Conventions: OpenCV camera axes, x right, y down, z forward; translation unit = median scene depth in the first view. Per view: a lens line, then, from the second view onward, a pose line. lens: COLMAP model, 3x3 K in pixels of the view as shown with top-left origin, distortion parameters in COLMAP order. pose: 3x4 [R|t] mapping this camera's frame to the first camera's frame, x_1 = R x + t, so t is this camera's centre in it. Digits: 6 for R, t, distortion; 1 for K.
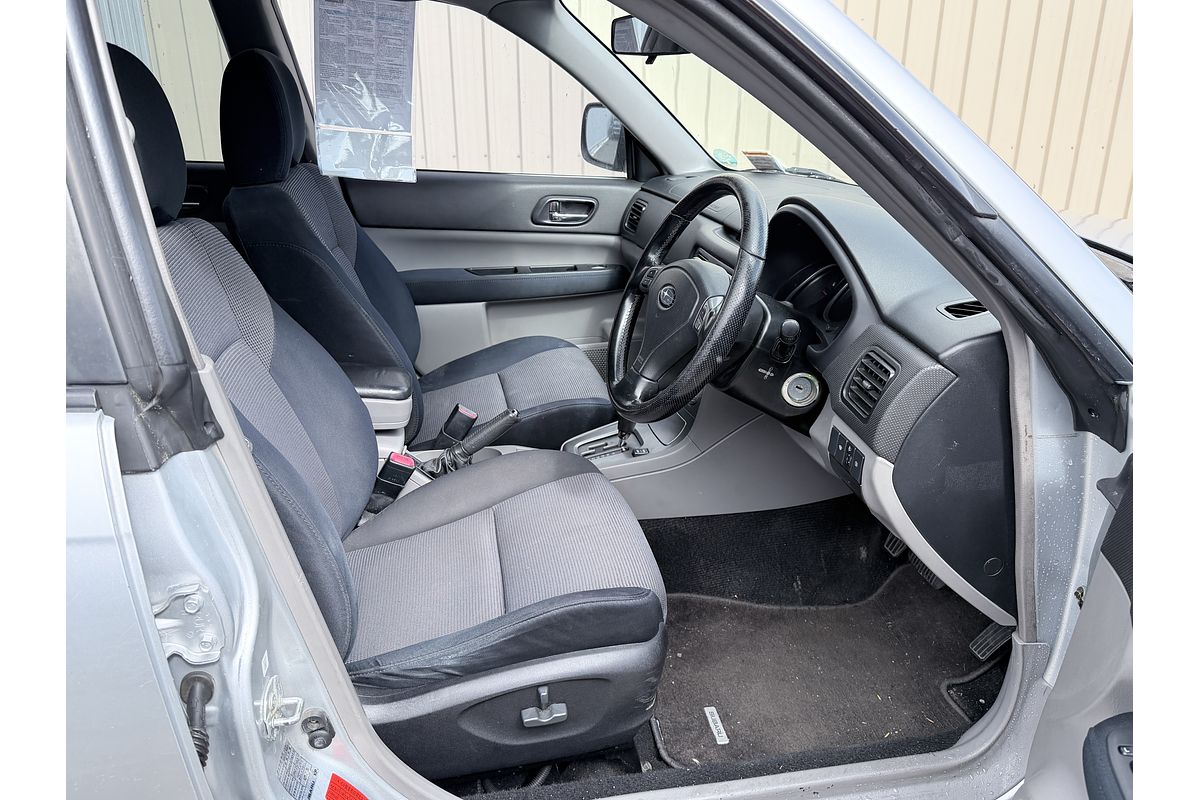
lens RADIAL K [[824.6, 0, 600.0], [0, 824.6, 400.0], [0, 0, 1]] dist [0.007537, 0.001386]
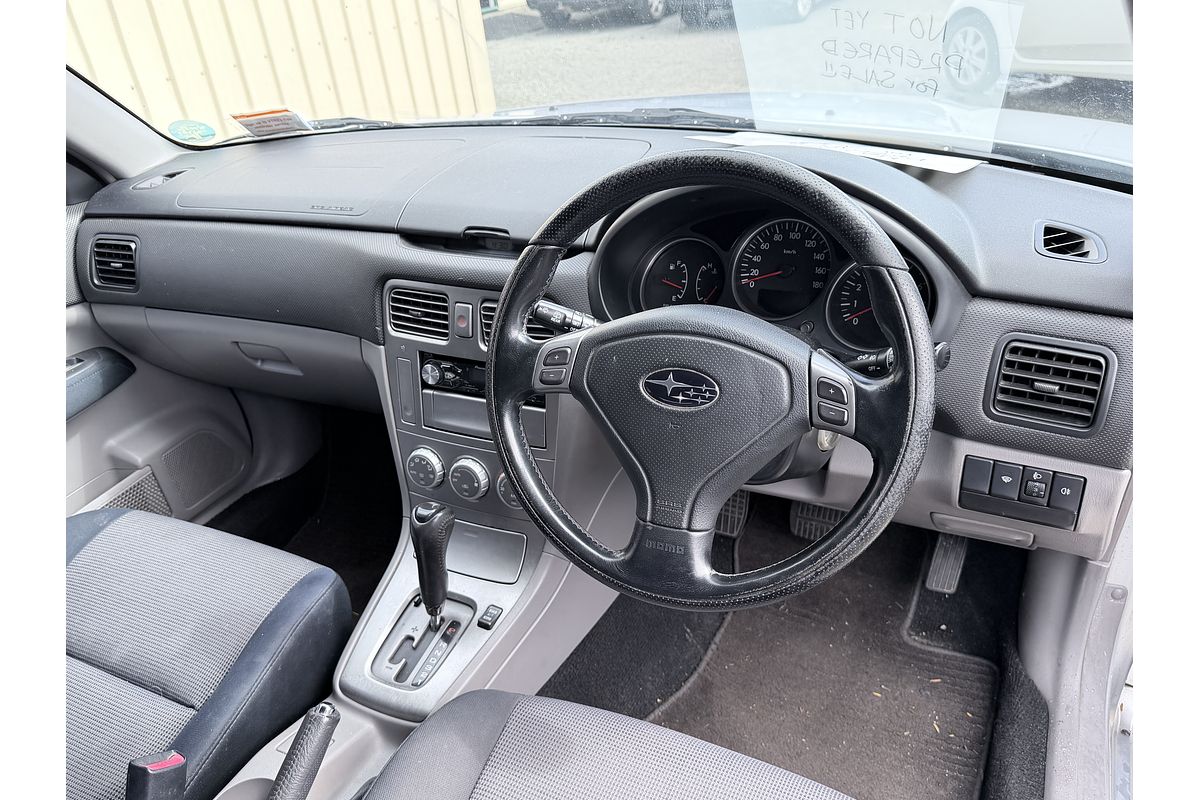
lens RADIAL K [[824.6, 0, 600.0], [0, 824.6, 400.0], [0, 0, 1]] dist [0.007537, 0.001386]
pose [[0.610573, -0.437731, 0.659994, -0.184463], [0.375532, 0.893744, 0.245350, -0.158512], [-0.697264, 0.098045, 0.710078, 0.374683]]
